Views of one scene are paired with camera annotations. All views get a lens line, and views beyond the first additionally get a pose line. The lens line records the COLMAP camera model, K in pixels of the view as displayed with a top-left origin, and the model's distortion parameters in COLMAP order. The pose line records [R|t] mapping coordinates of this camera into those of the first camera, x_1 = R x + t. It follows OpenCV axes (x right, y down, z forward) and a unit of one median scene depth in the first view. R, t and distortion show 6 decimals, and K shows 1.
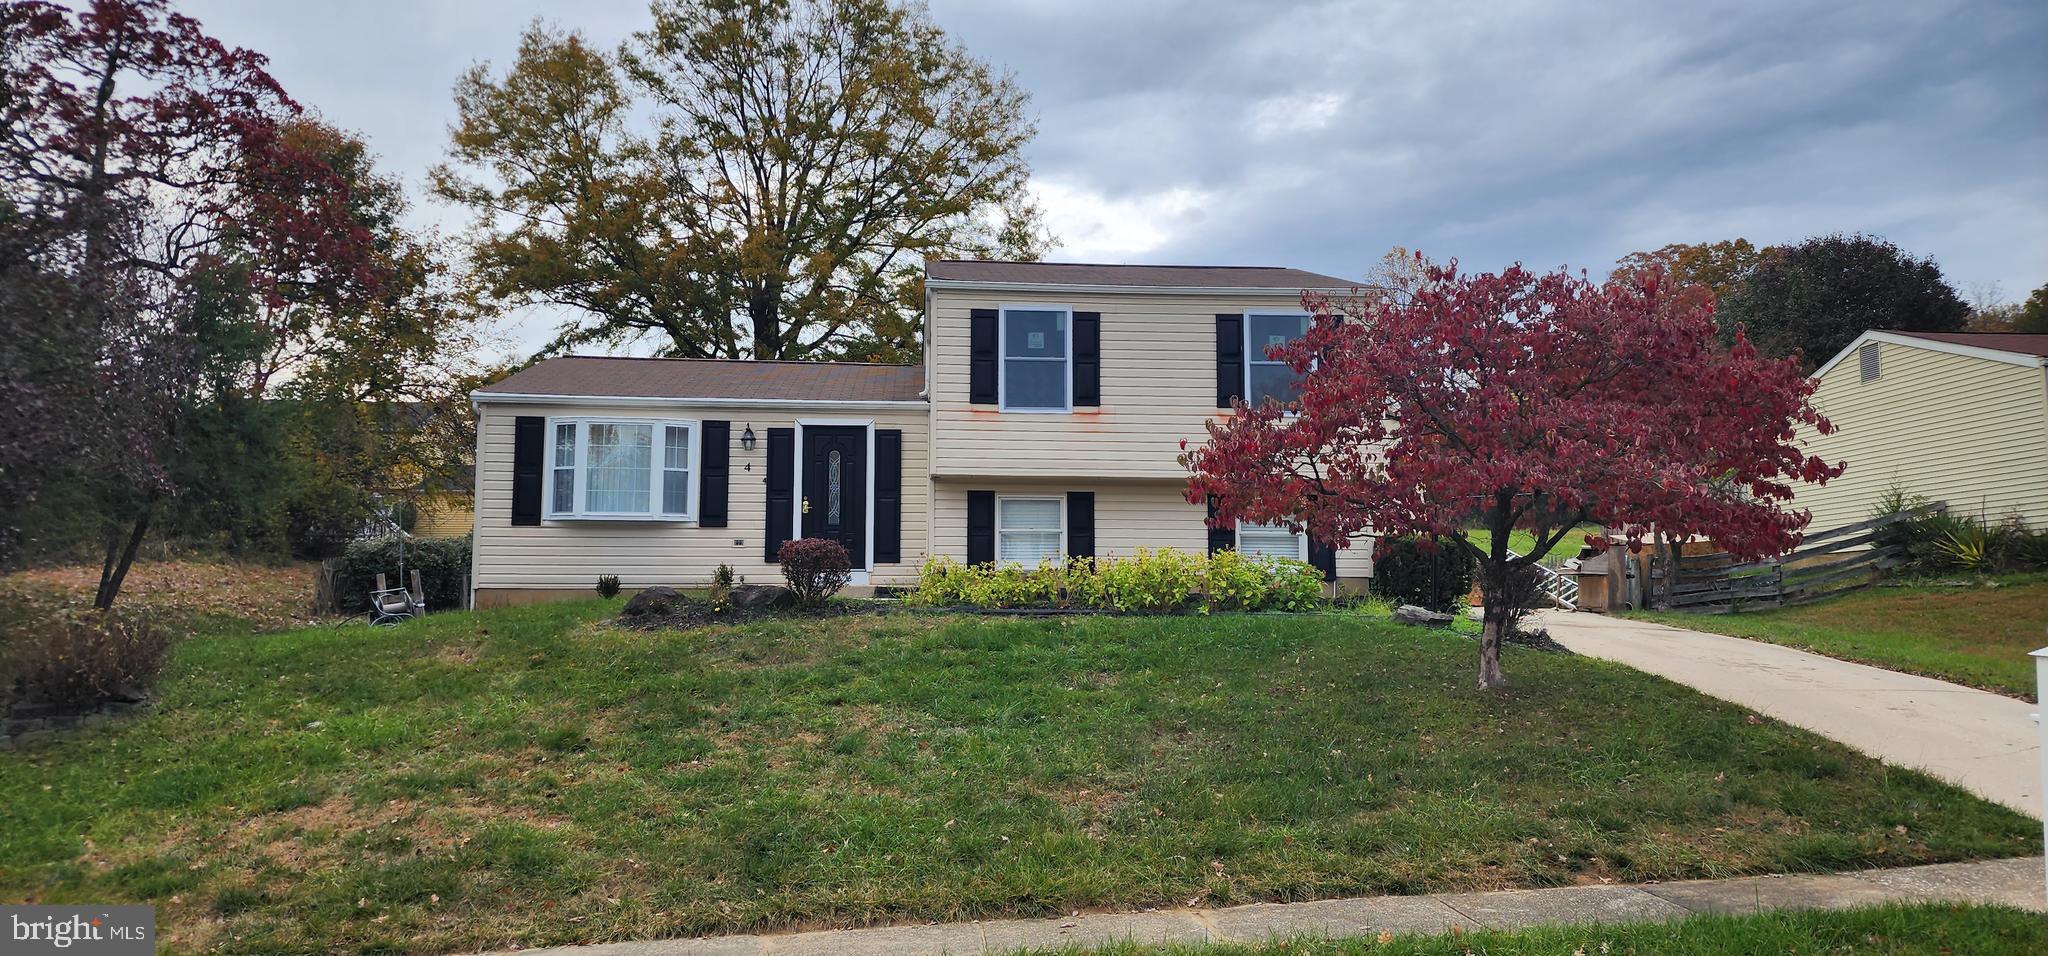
lens RADIAL K [[1351.2, 0, 1030.7], [0, 1351.2, 477.1], [0, 0, 1]] dist [0.047834, -0.018942]
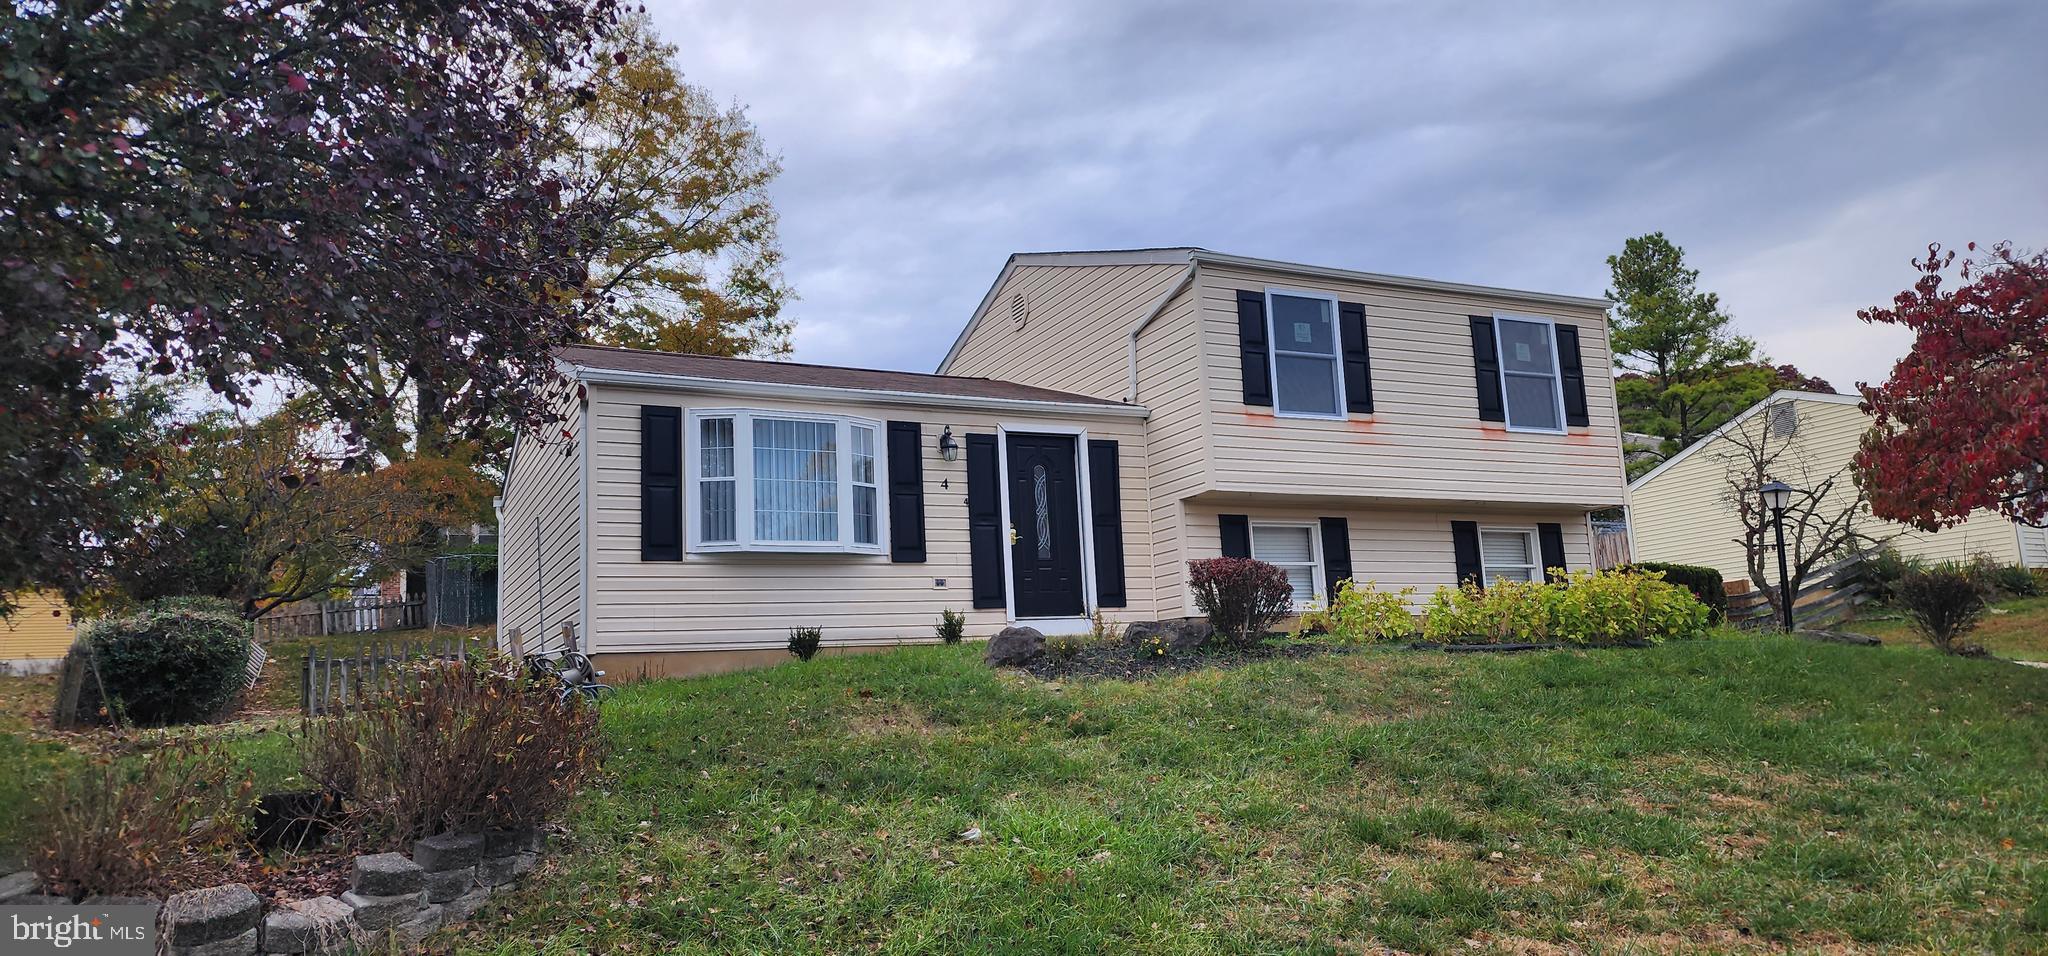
lens RADIAL K [[1351.2, 0, 1021.5], [0, 1351.2, 492.7], [0, 0, 1]] dist [0.047834, -0.018942]
pose [[0.930676, 0.011062, 0.365676, -0.448120], [0.011994, 0.998083, -0.060719, 0.044343], [-0.365647, 0.060896, 0.928759, 0.285717]]
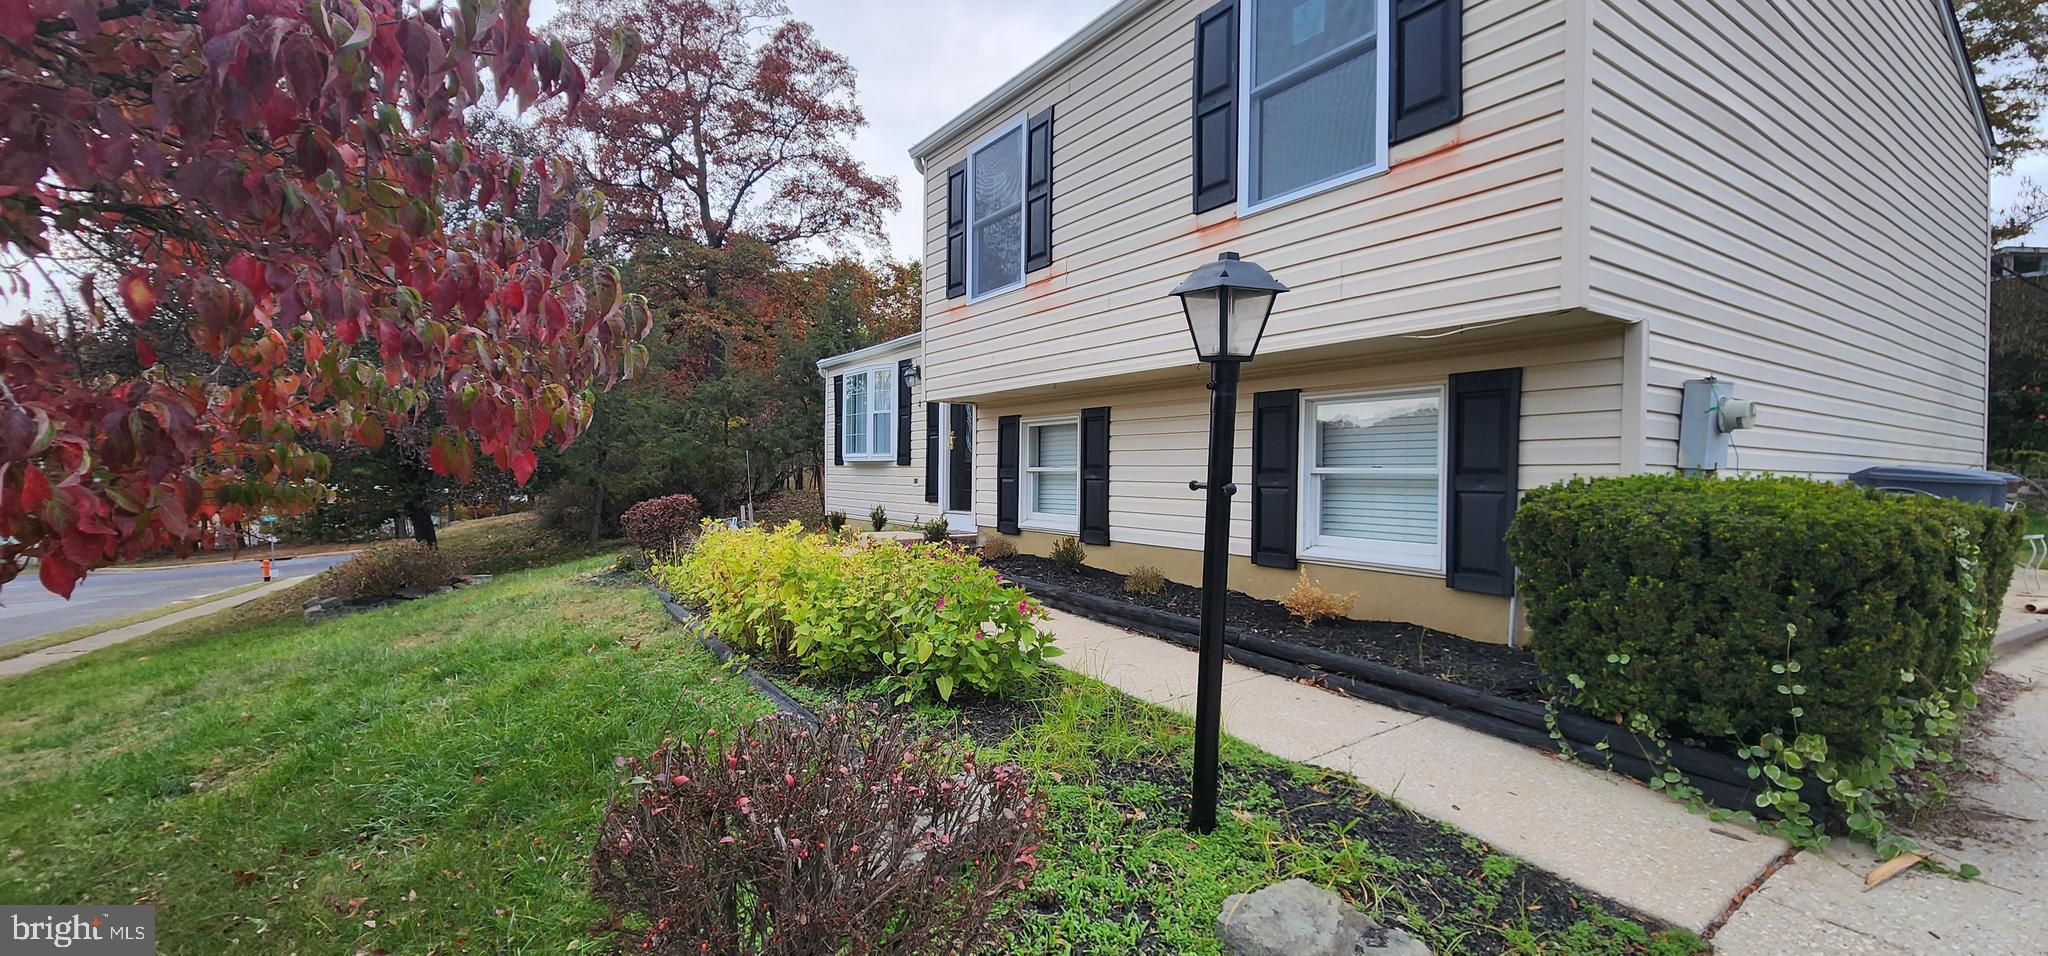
lens RADIAL K [[839.5, 0, 1015.9], [0, 839.5, 468.9], [0, 0, 1]] dist [-0.004956, 0.000619]
pose [[0.478117, -0.000758, -0.878296, 0.357061], [0.085126, 0.995332, 0.045481, 0.018279], [0.874161, -0.096511, 0.475950, 0.774066]]
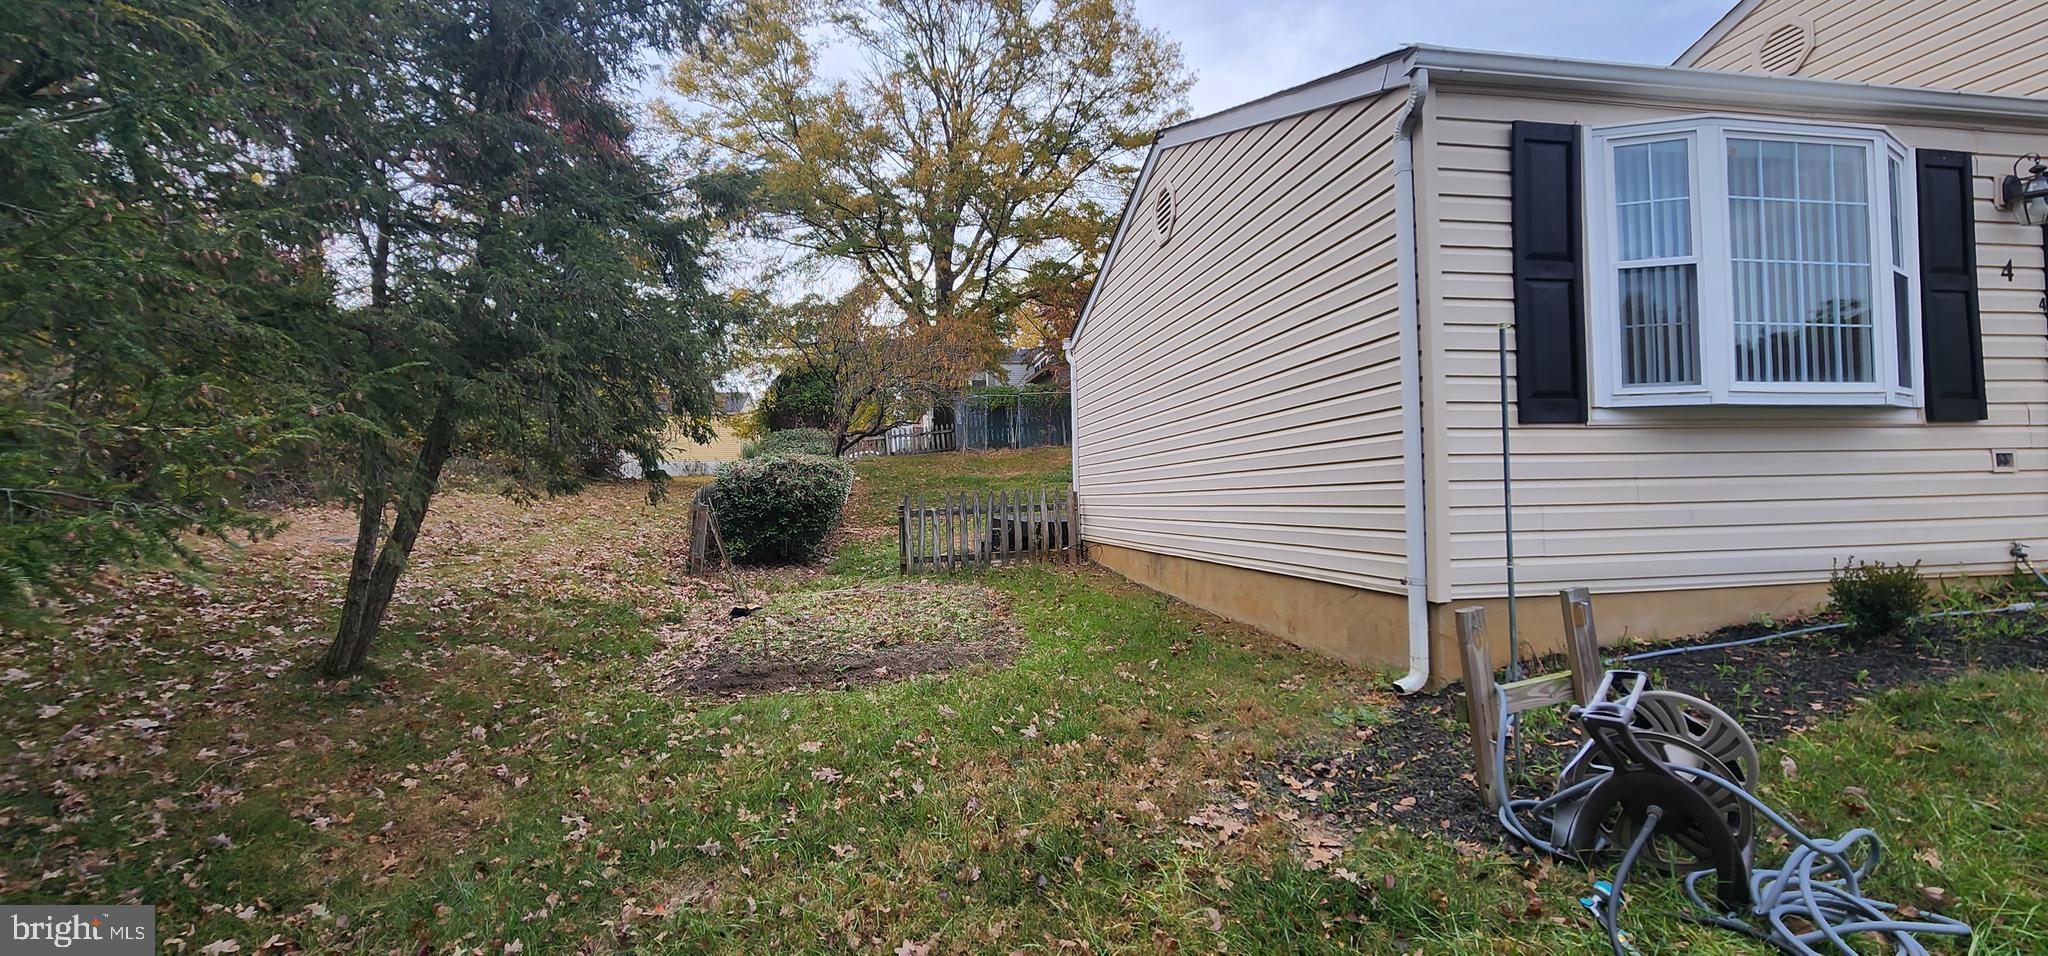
lens RADIAL K [[839.5, 0, 1018.0], [0, 839.5, 474.0], [0, 0, 1]] dist [-0.004956, 0.000619]
pose [[0.996865, -0.021950, 0.076014, -0.524274], [0.015779, 0.996601, 0.080855, 0.028190], [-0.077530, -0.079402, 0.993823, 0.778438]]
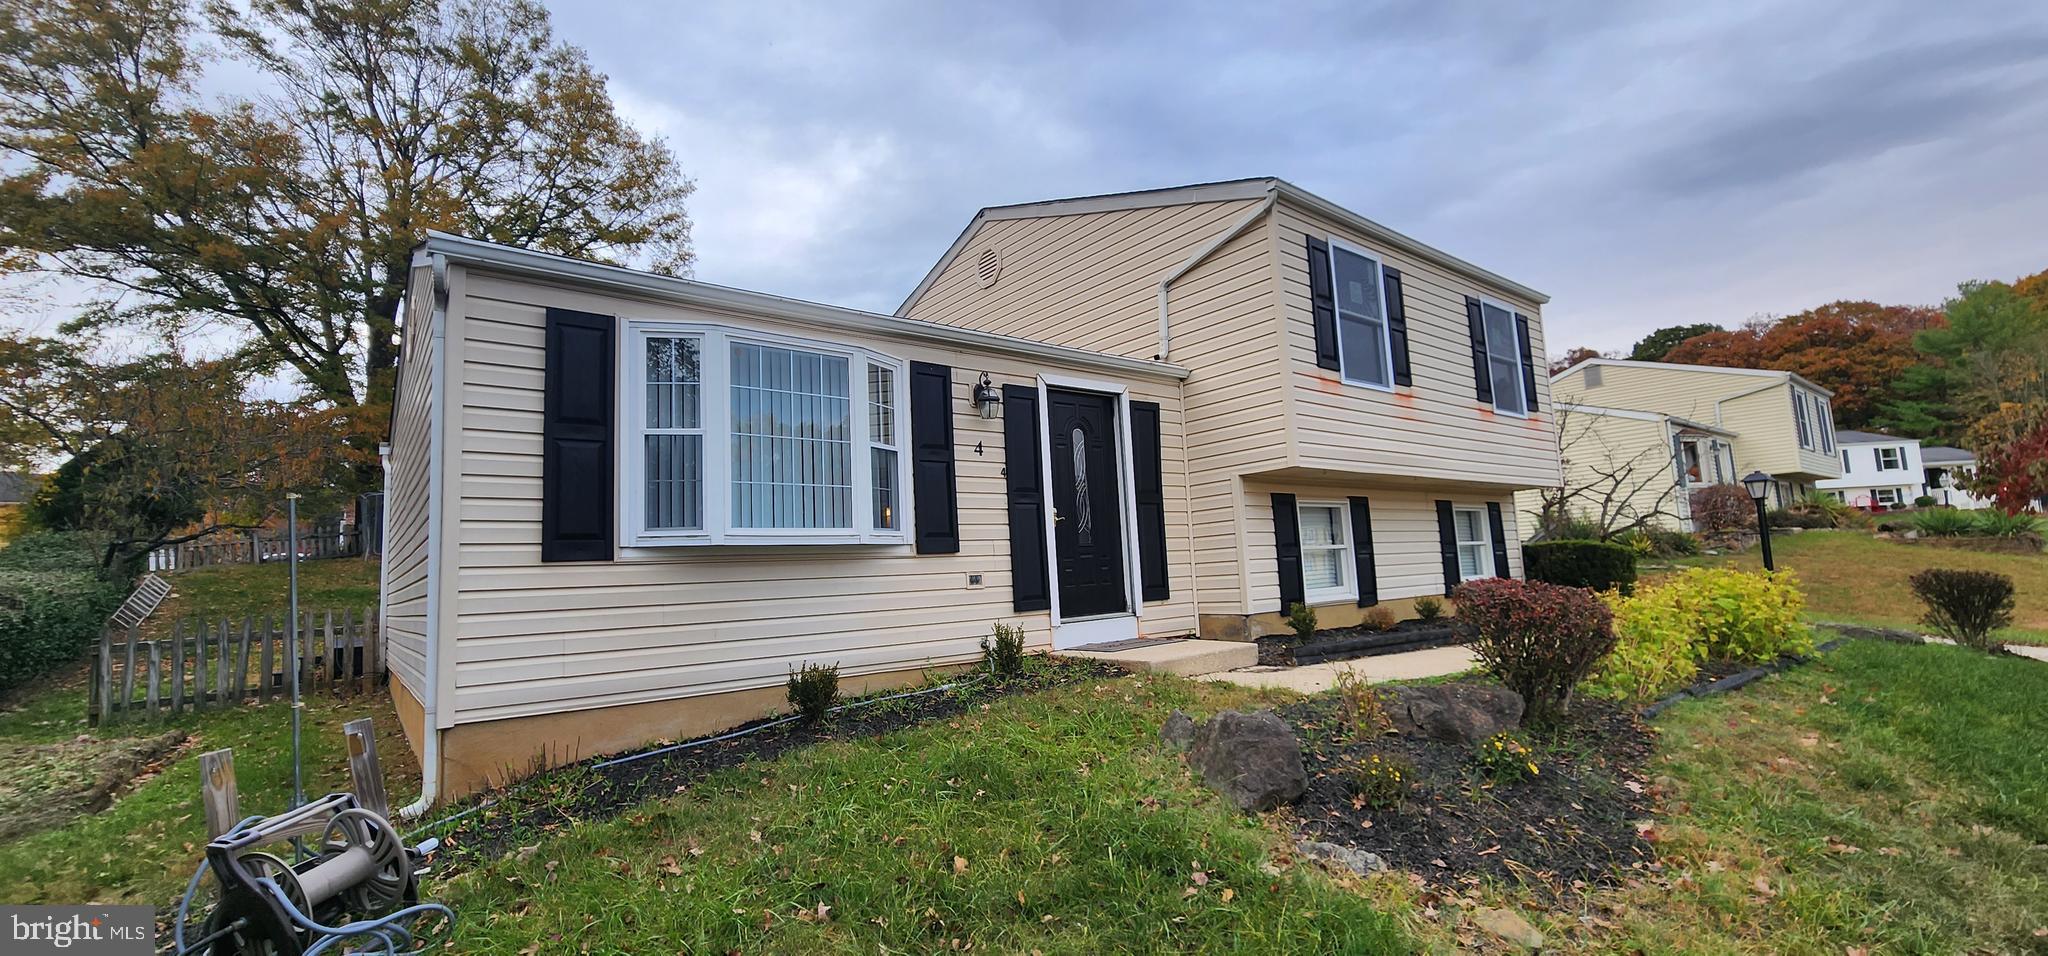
lens RADIAL K [[839.5, 0, 1008.5], [0, 839.5, 477.7], [0, 0, 1]] dist [-0.004956, 0.000619]
pose [[0.836909, 0.021540, 0.546918, -0.397570], [-0.007991, 0.999600, -0.027141, 0.015064], [-0.547283, 0.018344, 0.836746, 0.697333]]
